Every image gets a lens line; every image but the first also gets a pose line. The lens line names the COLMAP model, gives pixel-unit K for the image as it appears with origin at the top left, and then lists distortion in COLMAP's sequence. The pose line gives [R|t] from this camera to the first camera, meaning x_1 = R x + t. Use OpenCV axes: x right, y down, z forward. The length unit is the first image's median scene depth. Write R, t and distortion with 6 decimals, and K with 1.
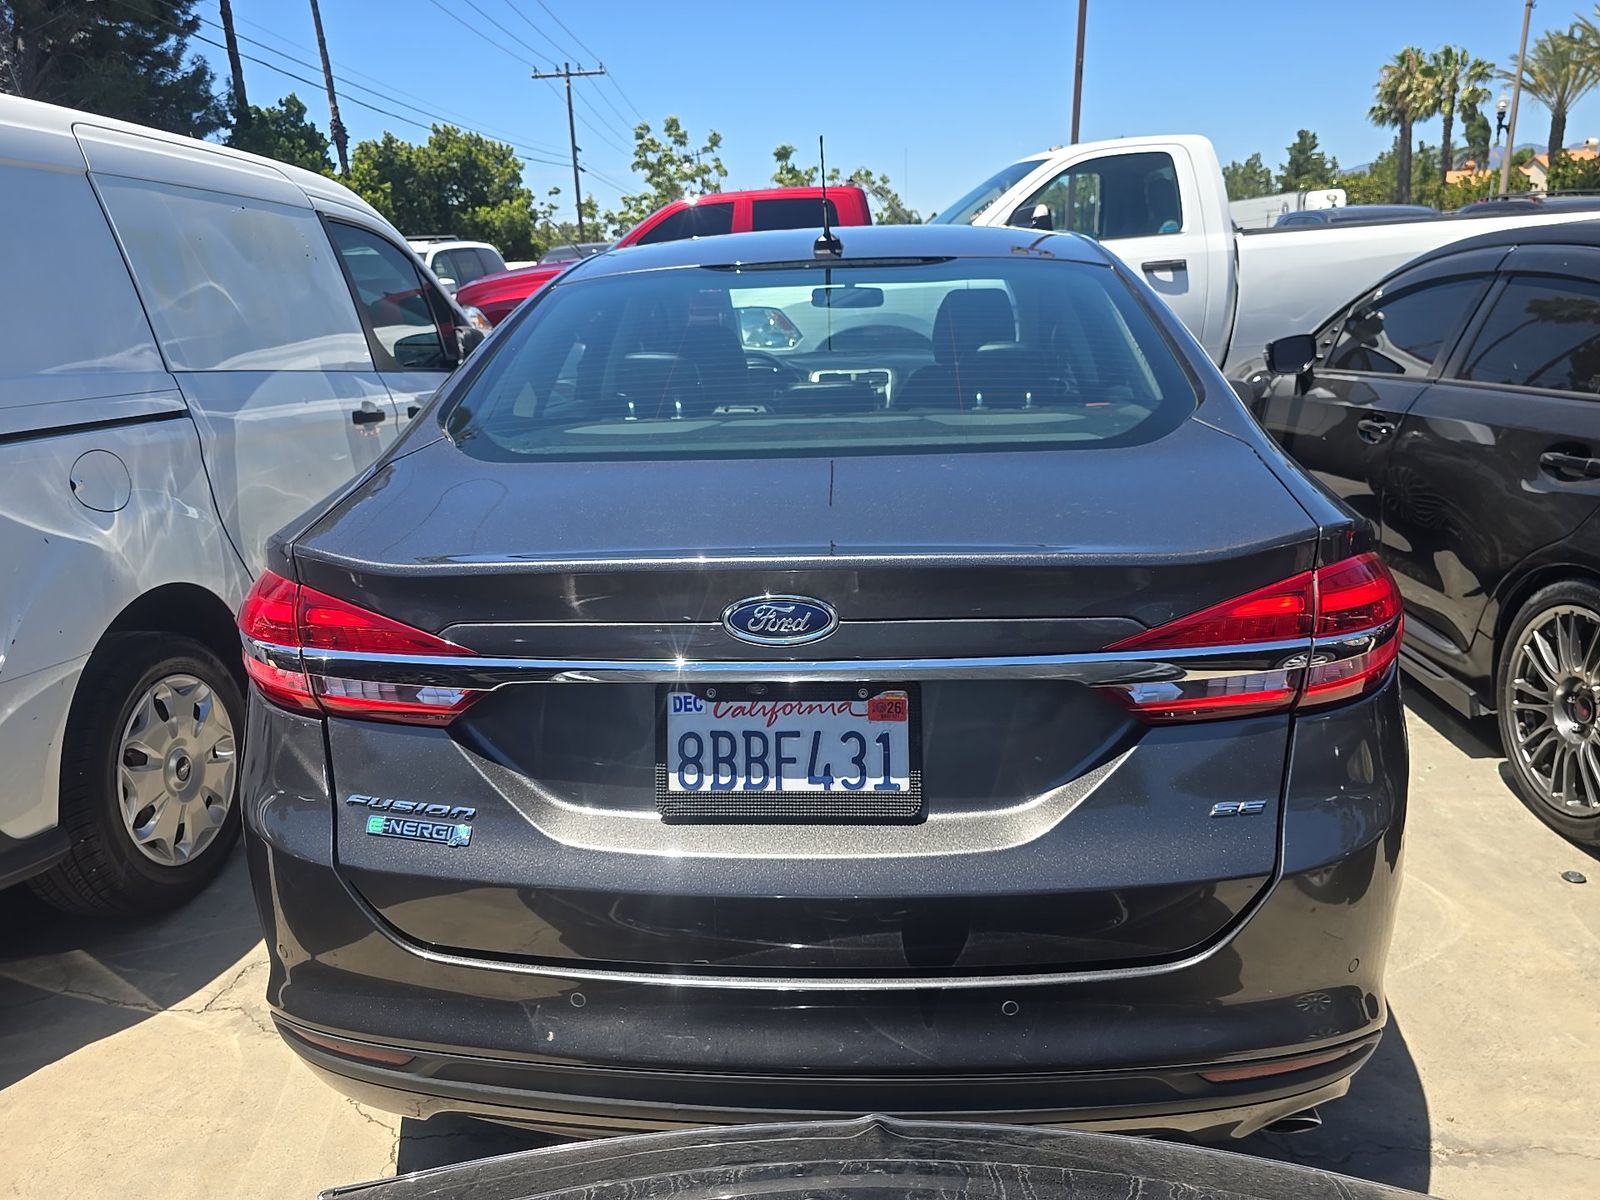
lens RADIAL K [[1035.3, 0, 800.0], [0, 1035.3, 600.0], [0, 0, 1]] dist [0.002394, -0.000954]
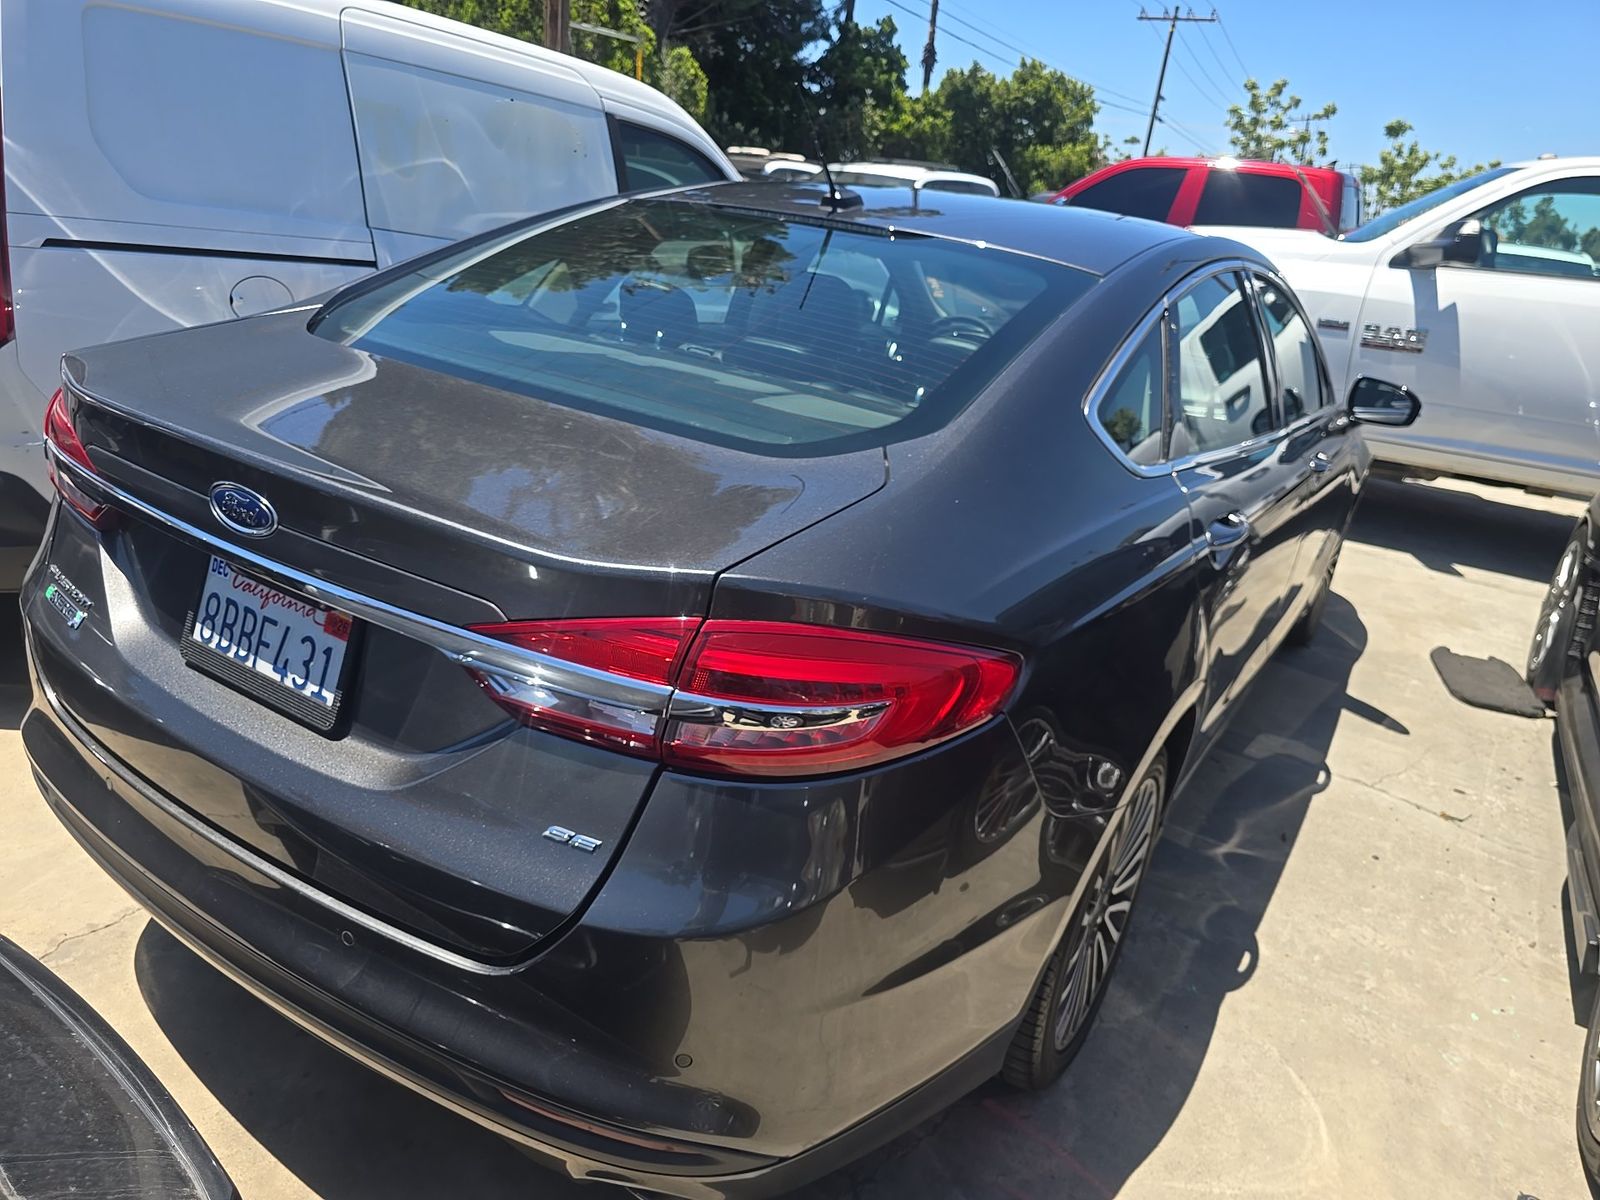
lens RADIAL K [[1035.3, 0, 800.0], [0, 1035.3, 600.0], [0, 0, 1]] dist [0.002394, -0.000954]
pose [[0.878455, 0.294141, -0.376560, 0.858487], [-0.276394, 0.955648, 0.101700, -0.149403], [0.389773, 0.014740, 0.920793, 0.226826]]
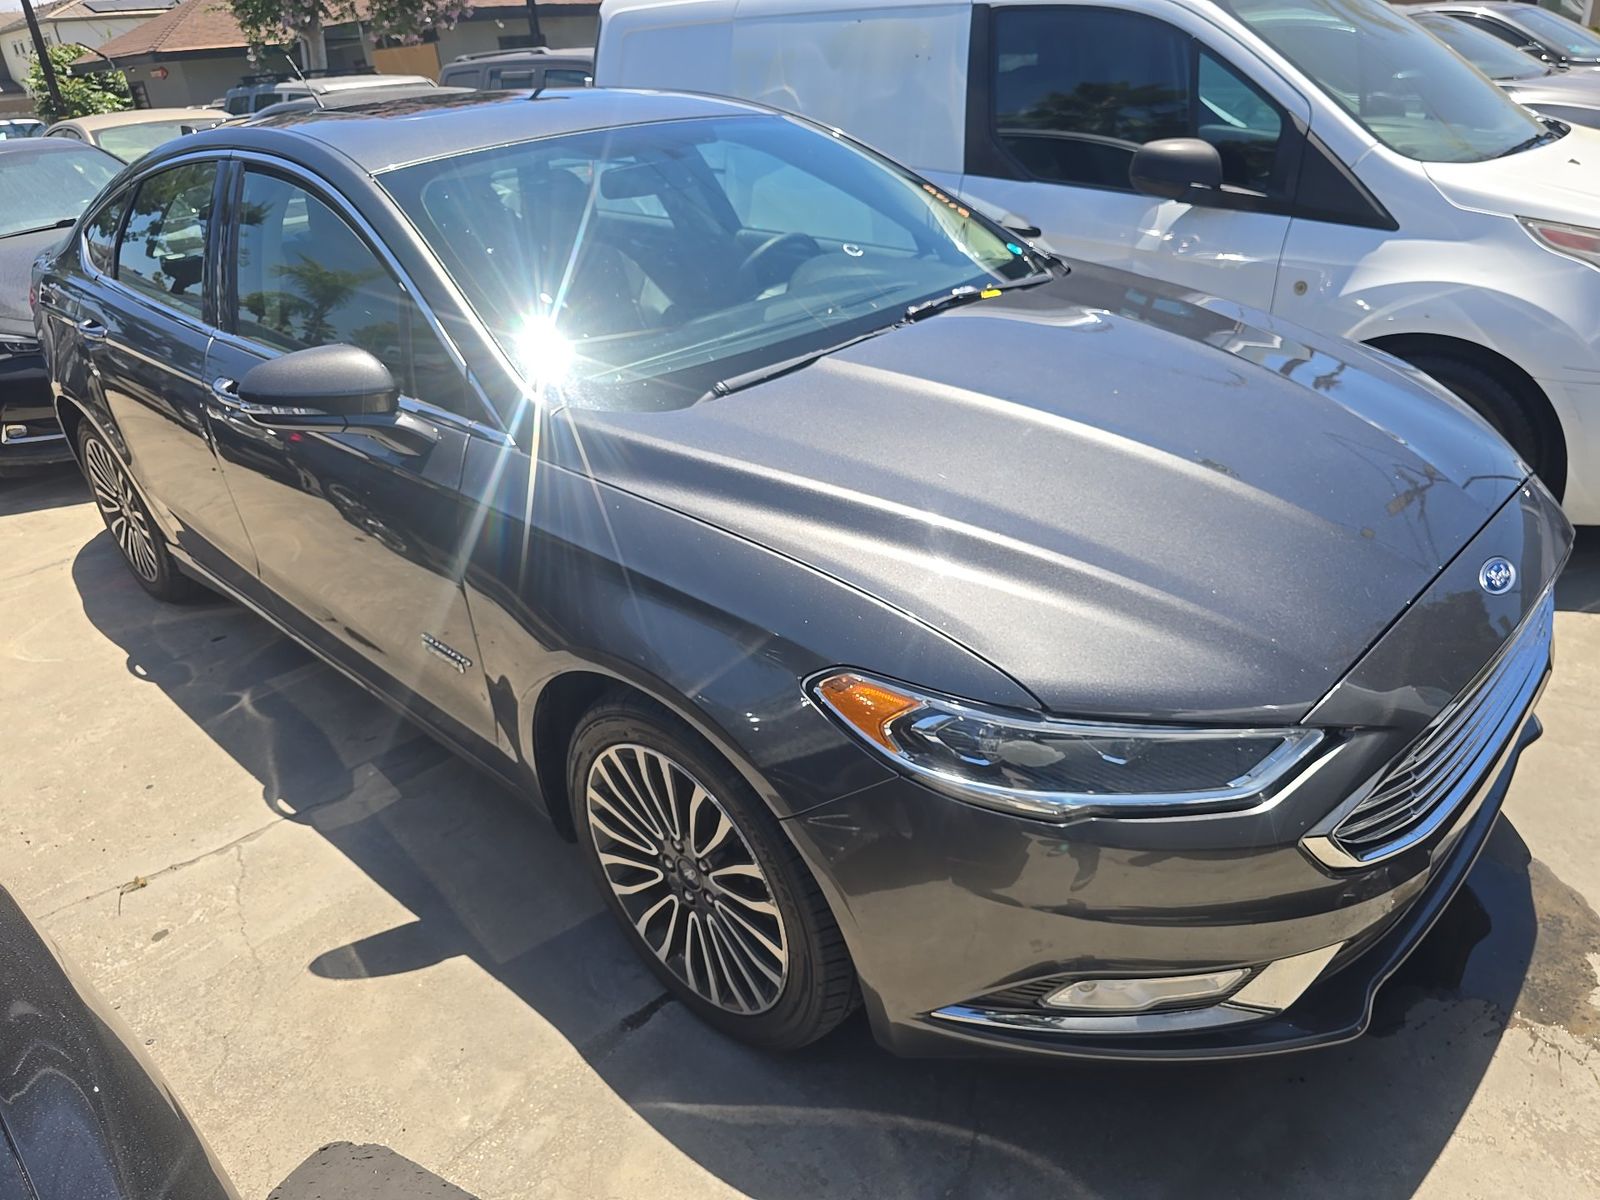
lens RADIAL K [[1035.3, 0, 800.0], [0, 1035.3, 600.0], [0, 0, 1]] dist [0.002394, -0.000954]
pose [[-0.584889, 0.439884, -0.681474, 1.799941], [-0.165258, 0.757922, 0.631066, -1.637134], [0.794100, 0.481723, -0.370606, 4.566458]]
